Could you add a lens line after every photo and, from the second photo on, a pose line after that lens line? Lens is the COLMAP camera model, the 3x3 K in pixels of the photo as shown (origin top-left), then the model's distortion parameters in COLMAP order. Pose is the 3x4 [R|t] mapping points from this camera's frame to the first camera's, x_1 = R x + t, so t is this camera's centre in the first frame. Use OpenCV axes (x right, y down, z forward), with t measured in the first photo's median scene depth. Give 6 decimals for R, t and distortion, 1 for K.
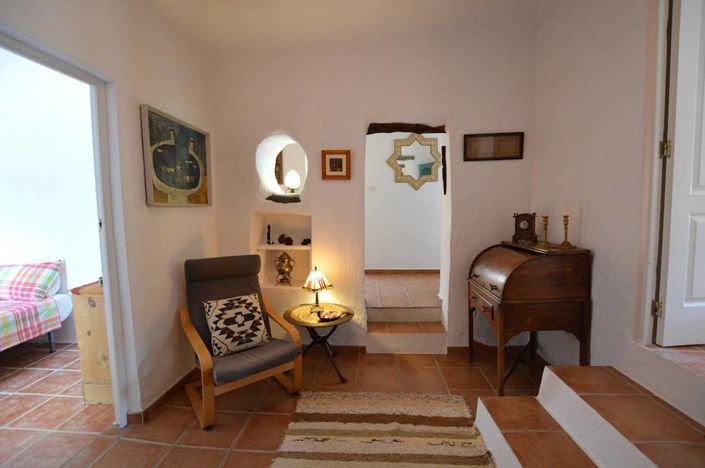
lens RADIAL K [[317.7, 0, 349.5], [0, 317.7, 237.1], [0, 0, 1]] dist [-0.020041, 0.000920]
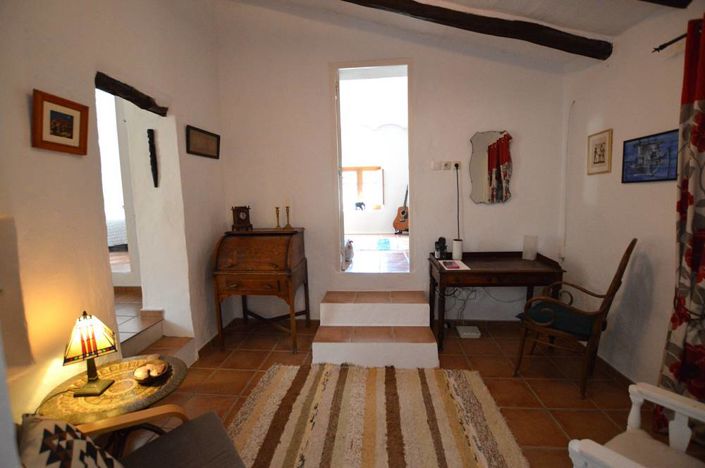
lens RADIAL K [[317.7, 0, 351.4], [0, 317.7, 234.8], [0, 0, 1]] dist [-0.020041, 0.000920]
pose [[0.027740, -0.102771, 0.994318, -0.604478], [0.099497, 0.990045, 0.099554, -0.043750], [-0.994651, 0.096170, 0.037690, 0.512753]]
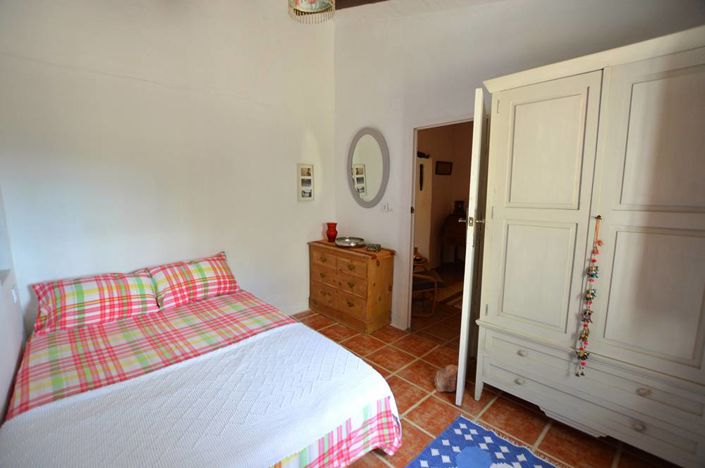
lens RADIAL K [[317.7, 0, 351.2], [0, 317.7, 232.8], [0, 0, 1]] dist [-0.020041, 0.000920]
pose [[0.678085, -0.084510, 0.730109, -1.515782], [0.046000, 0.996300, 0.072599, -0.044289], [-0.733543, -0.015644, 0.679463, 0.034844]]
